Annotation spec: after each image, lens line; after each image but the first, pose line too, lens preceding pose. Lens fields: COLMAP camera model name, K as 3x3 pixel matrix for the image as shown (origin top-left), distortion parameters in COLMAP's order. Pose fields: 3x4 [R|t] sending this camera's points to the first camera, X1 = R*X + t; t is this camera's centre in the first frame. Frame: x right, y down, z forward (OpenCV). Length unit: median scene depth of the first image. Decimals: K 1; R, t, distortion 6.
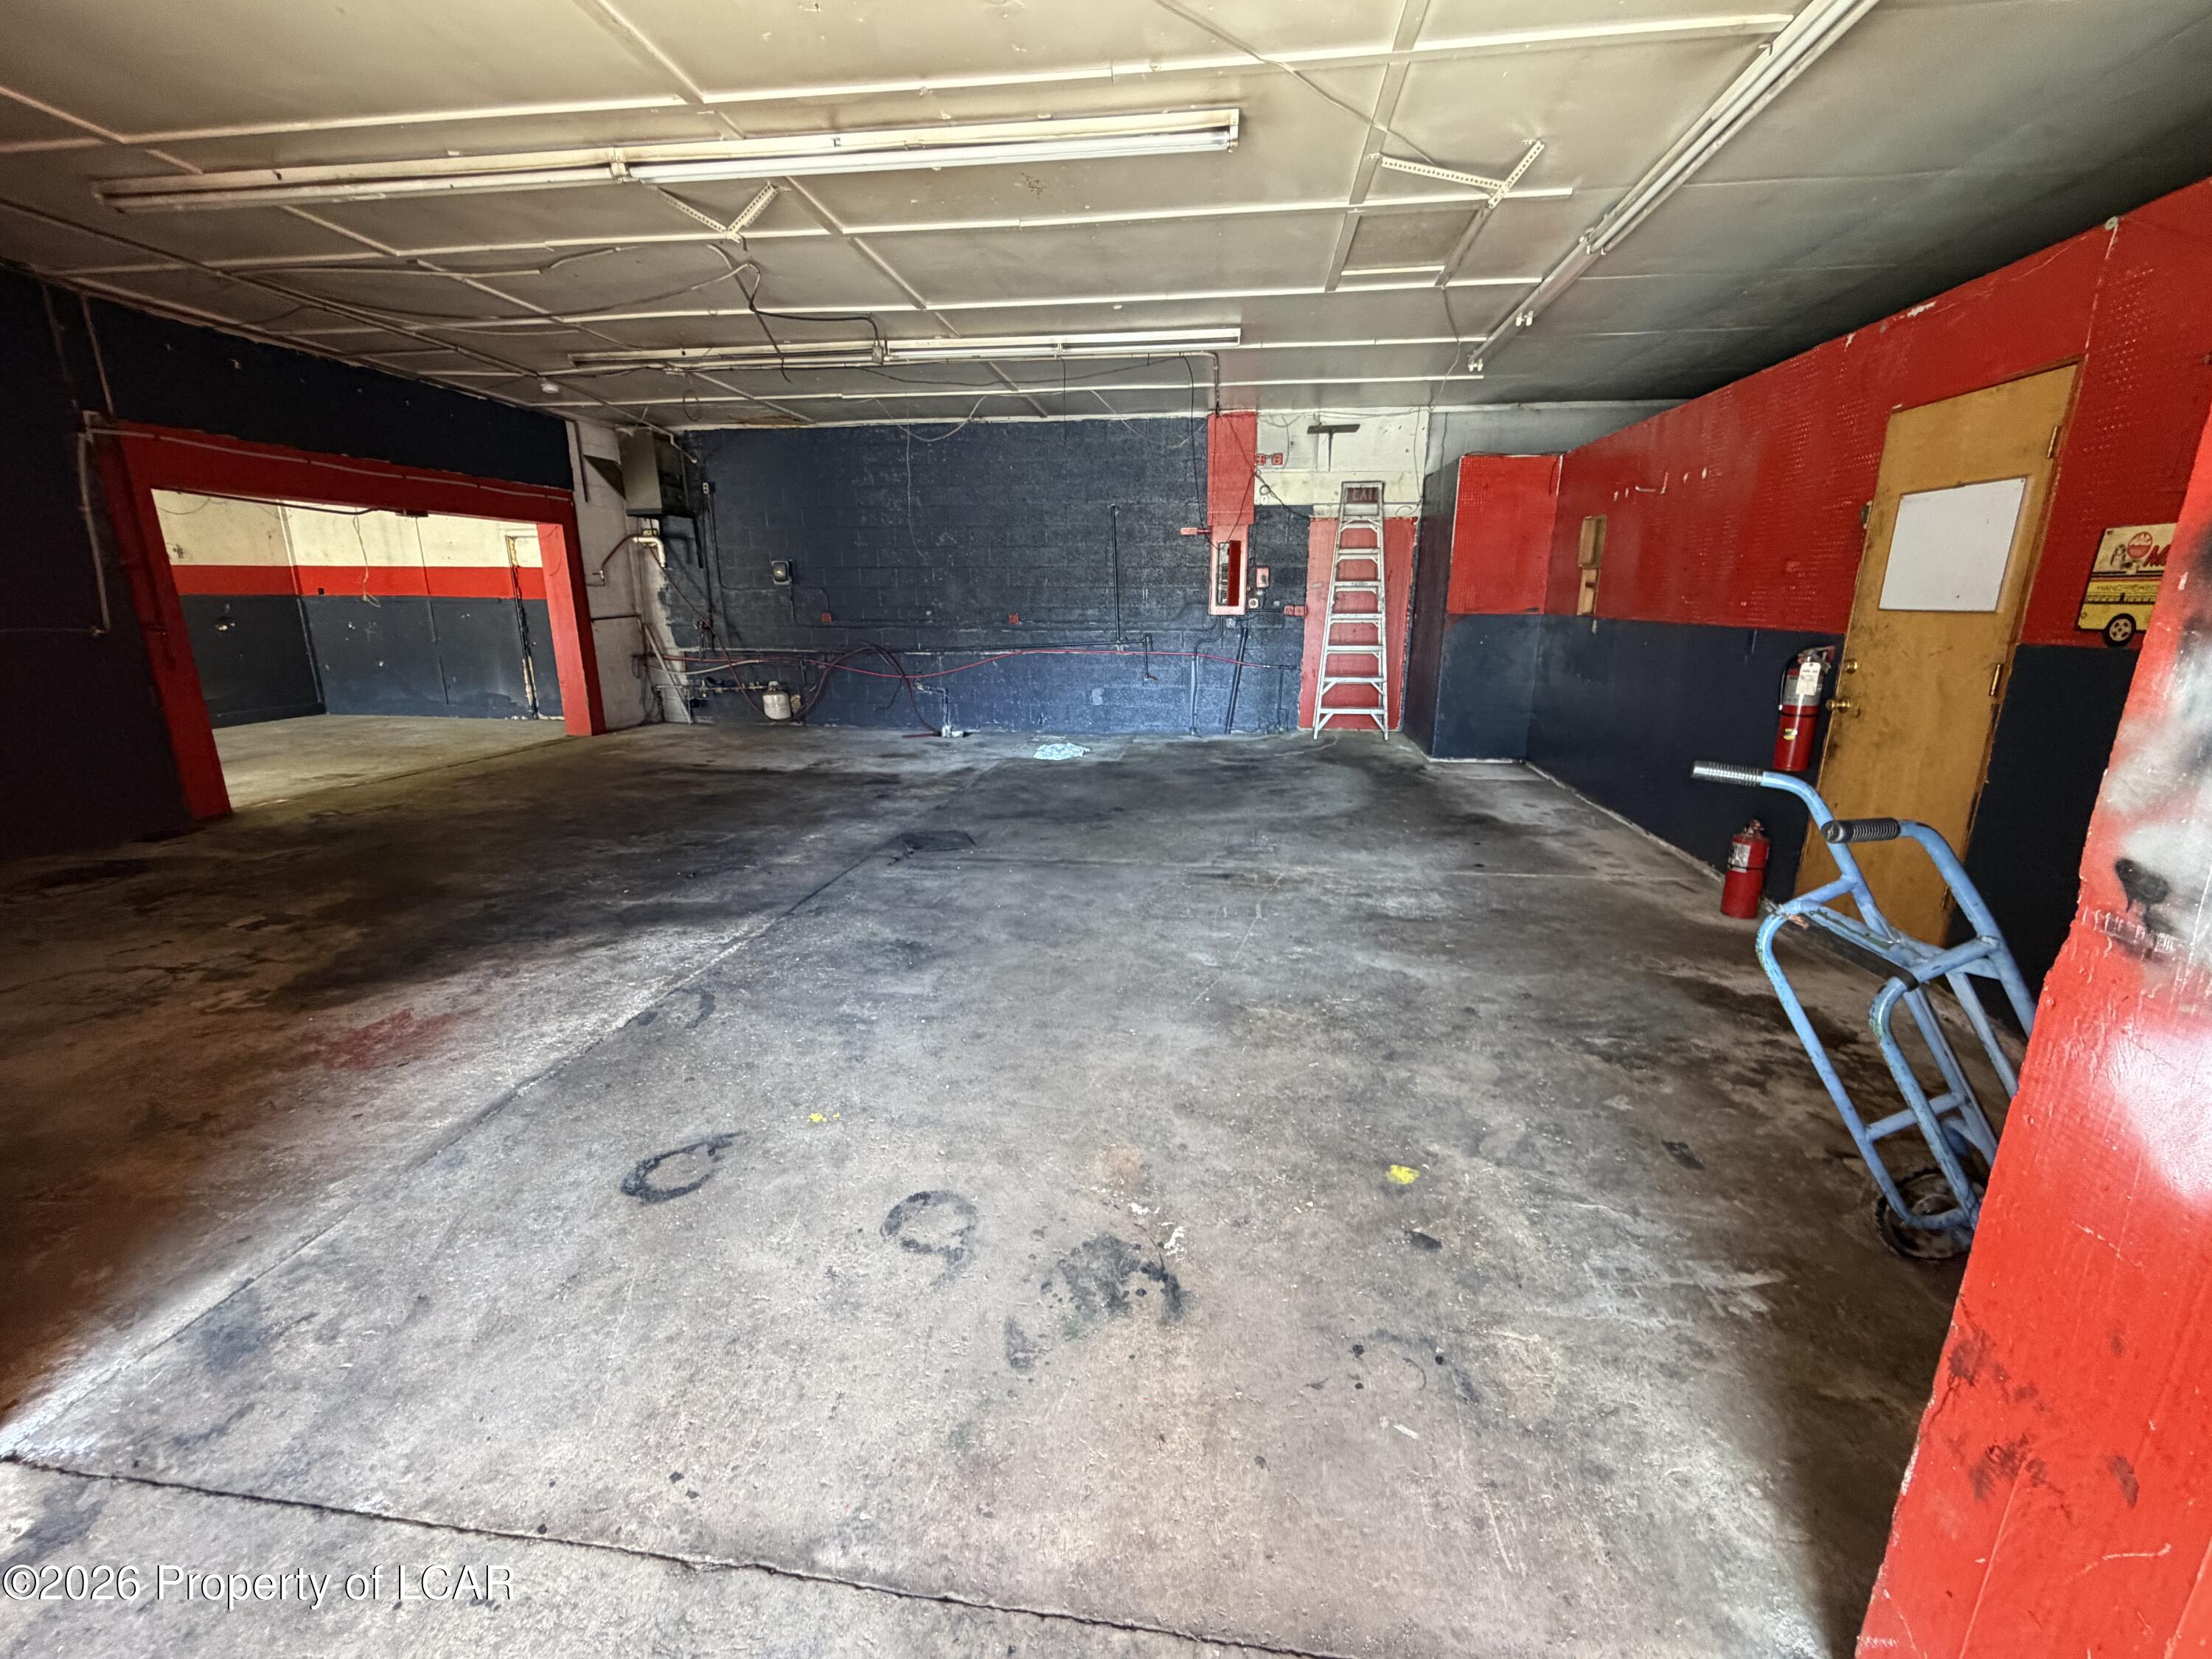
lens RADIAL K [[908.0, 0, 1106.0], [0, 908.0, 829.5], [0, 0, 1]] dist [-0.002071, -0.000239]
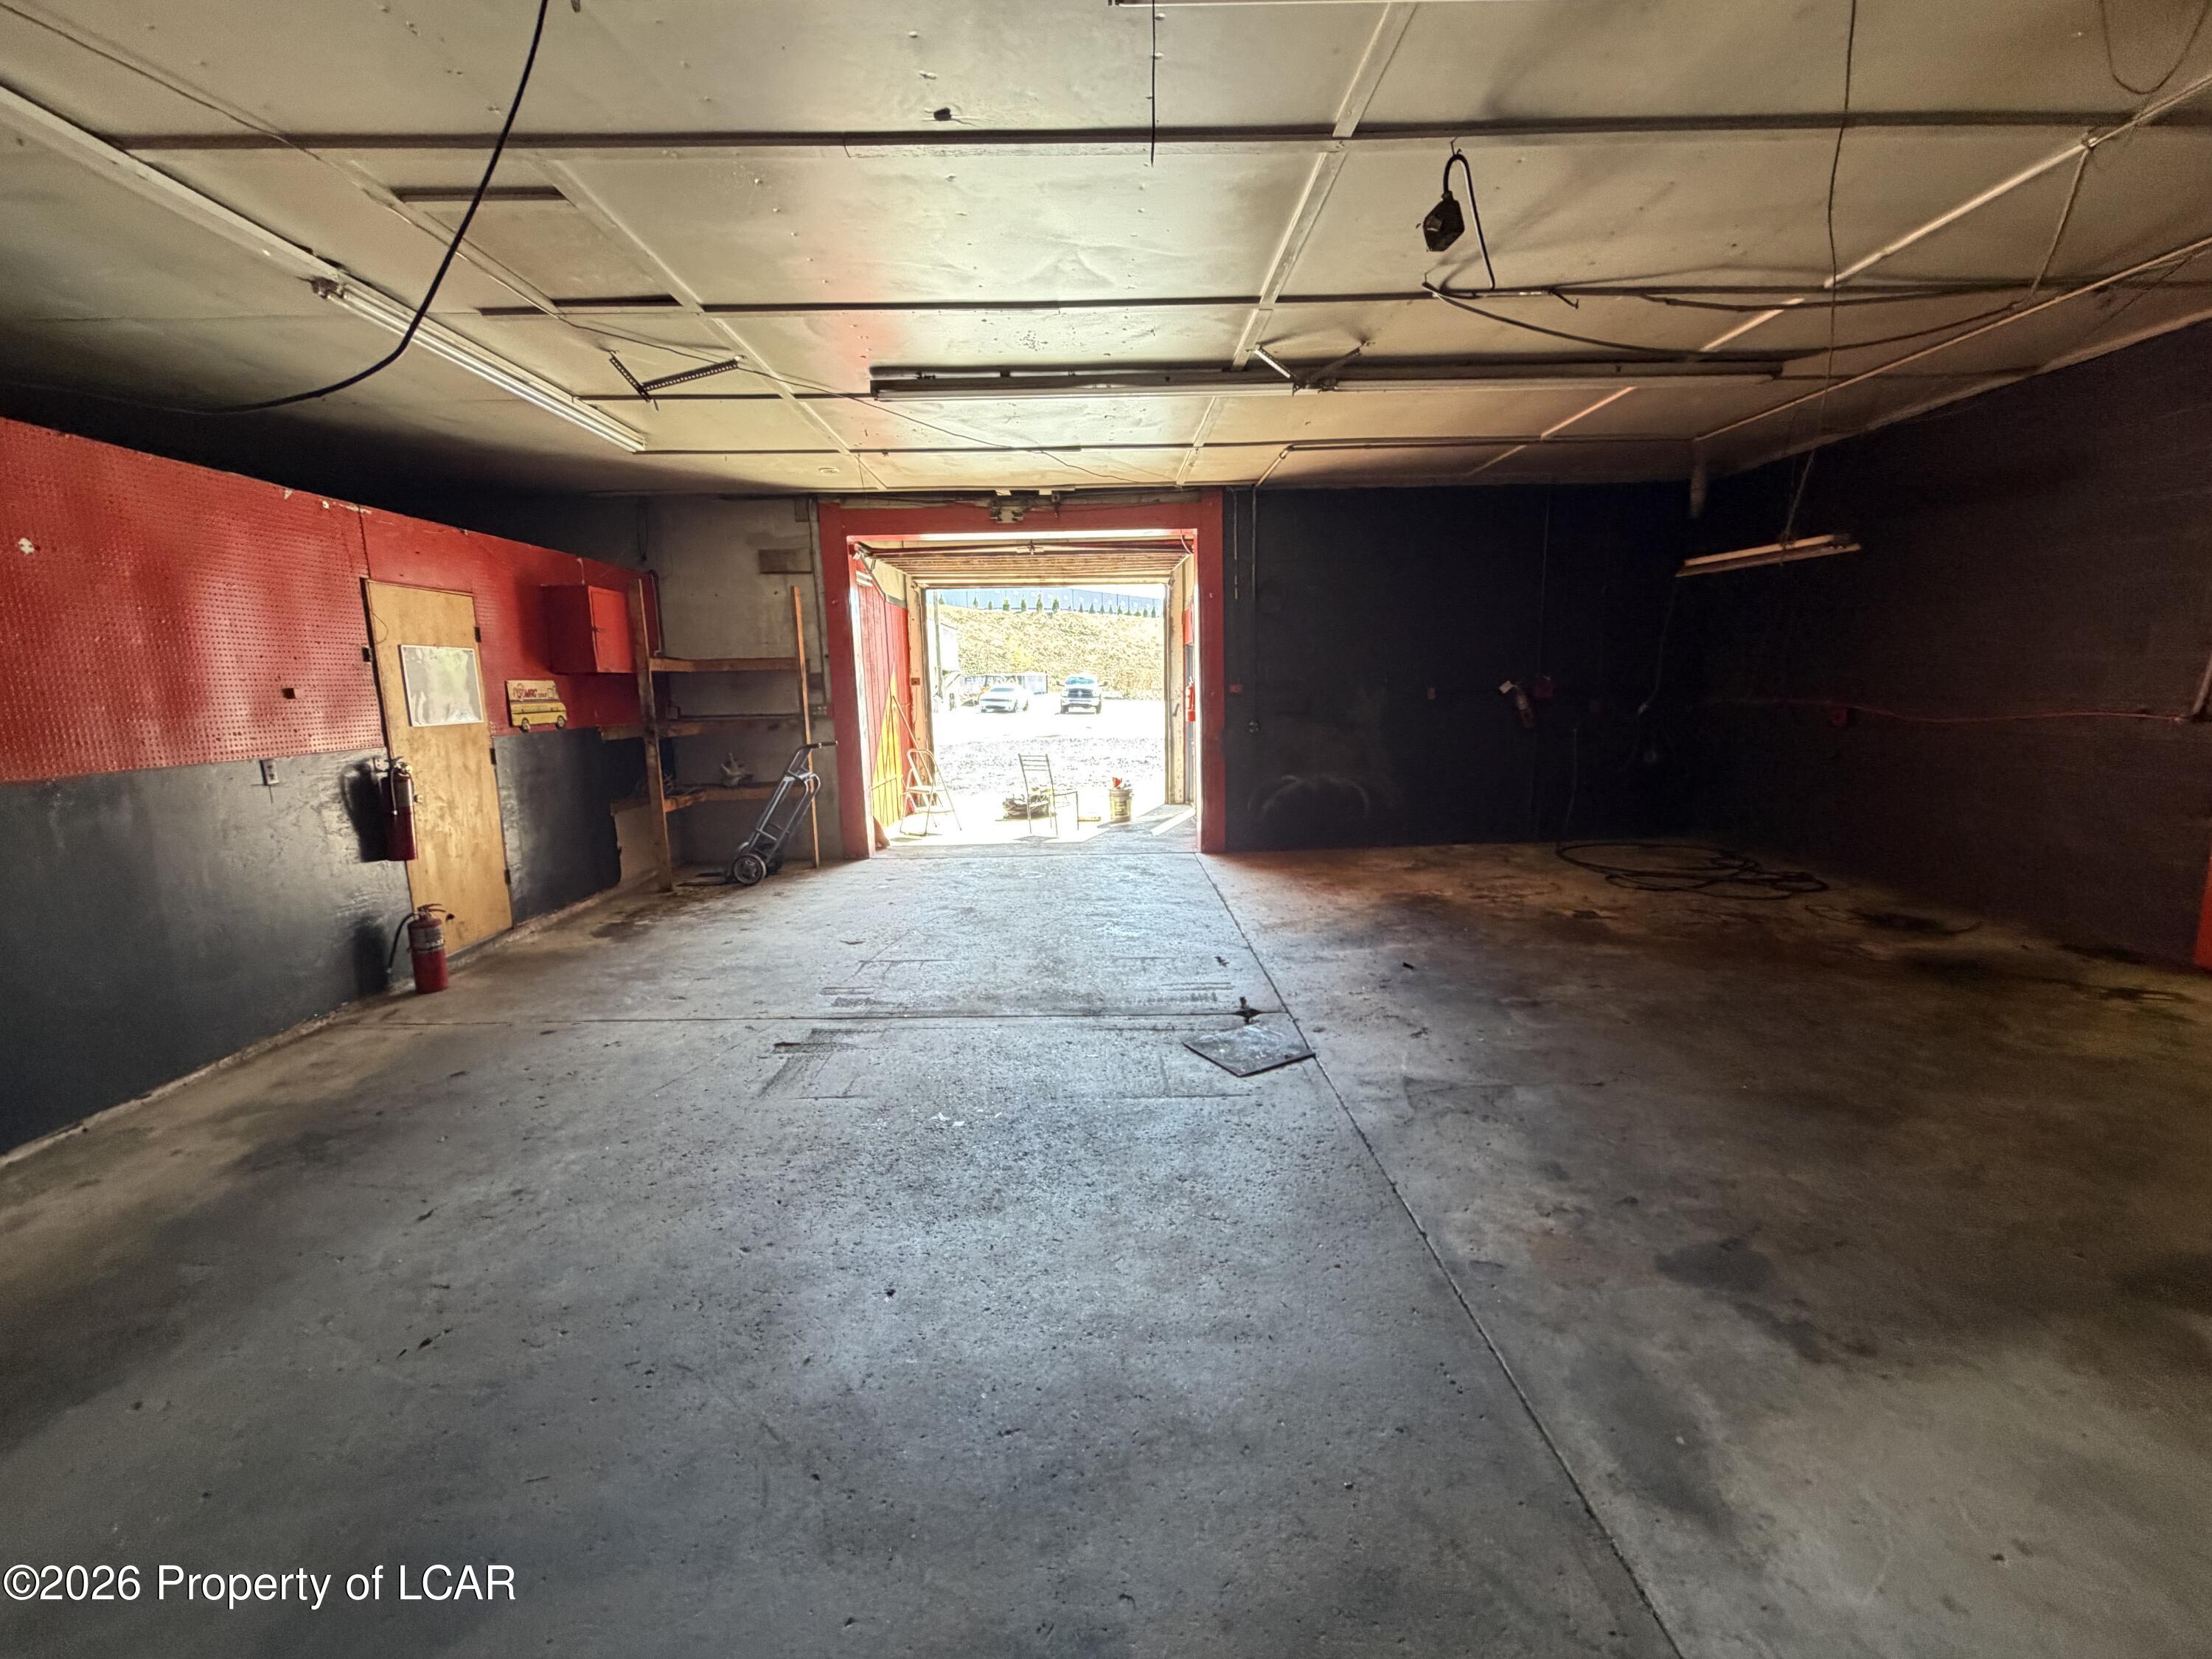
lens RADIAL K [[908.0, 0, 1106.0], [0, 908.0, 829.5], [0, 0, 1]] dist [-0.002071, -0.000239]
pose [[-0.986533, 0.052663, -0.154852, 0.032160], [-0.013537, 0.917212, 0.398169, -0.643414], [0.163001, 0.394903, -0.904147, 2.414822]]
